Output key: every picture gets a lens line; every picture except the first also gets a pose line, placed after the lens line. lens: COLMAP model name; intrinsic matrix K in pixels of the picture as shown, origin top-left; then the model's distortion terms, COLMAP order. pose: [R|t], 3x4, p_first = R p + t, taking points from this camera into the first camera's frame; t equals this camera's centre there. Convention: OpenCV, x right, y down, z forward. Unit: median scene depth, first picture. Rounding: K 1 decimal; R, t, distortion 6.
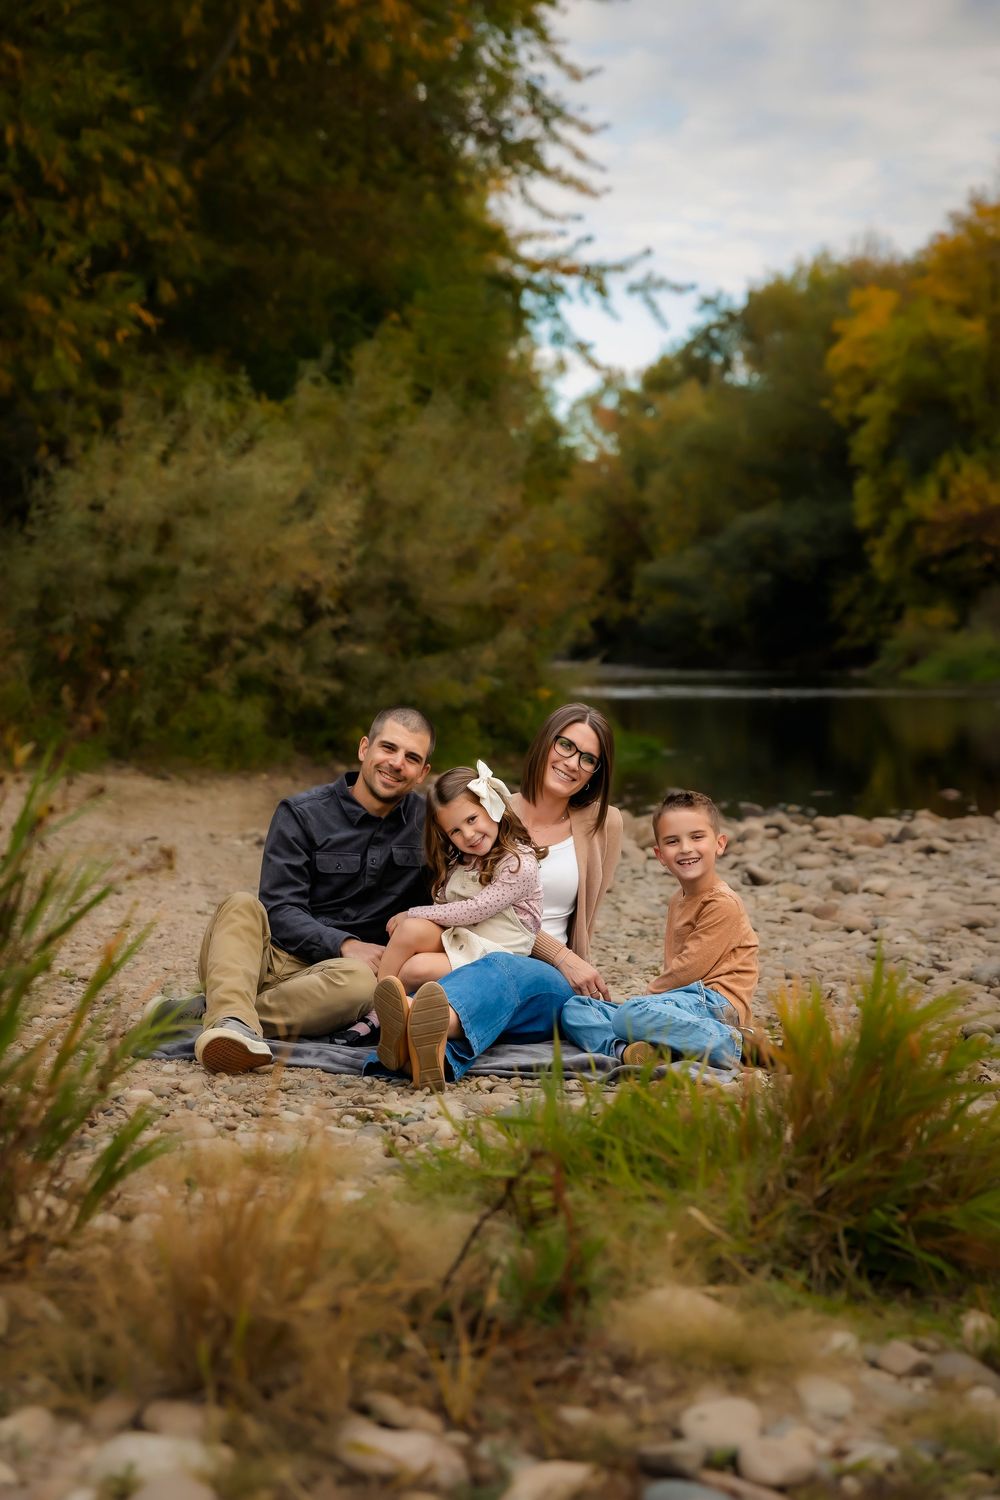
lens RADIAL K [[2711.7, 0, 500.0], [0, 2711.7, 750.0], [0, 0, 1]] dist [0.020966, 0.057052]
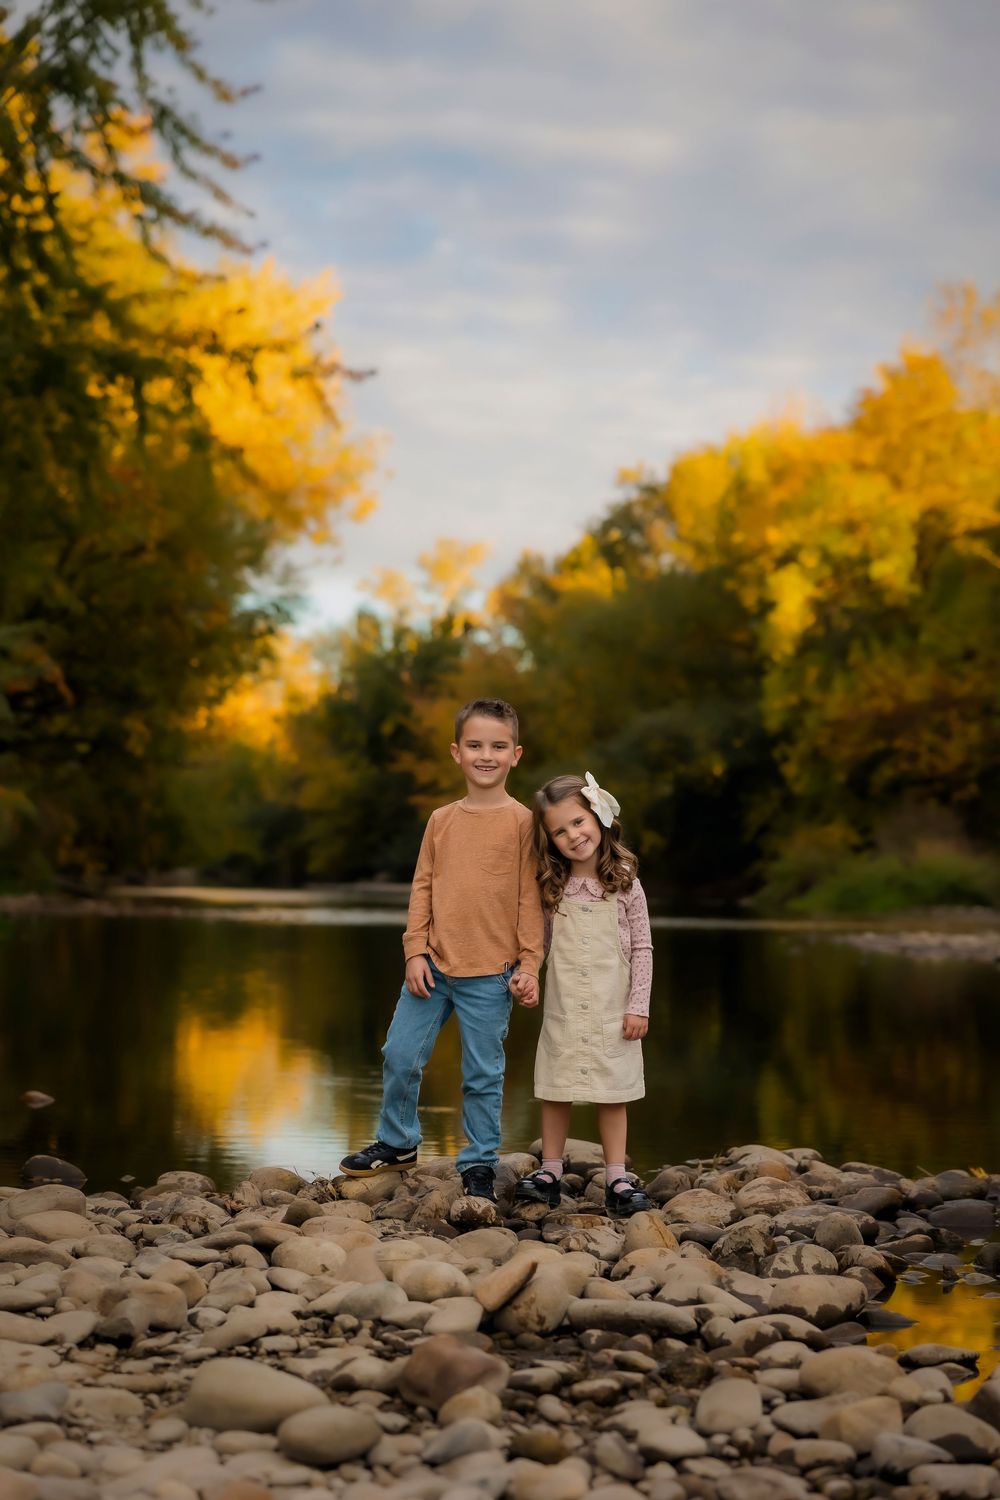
lens RADIAL K [[2821.6, 0, 500.0], [0, 2821.6, 750.0], [0, 0, 1]] dist [0.027273, -0.031507]
pose [[0.999707, 0.016461, -0.017732, 0.066603], [-0.017872, 0.996426, -0.082559, -0.002019], [0.016310, 0.082852, 0.996428, 0.129021]]
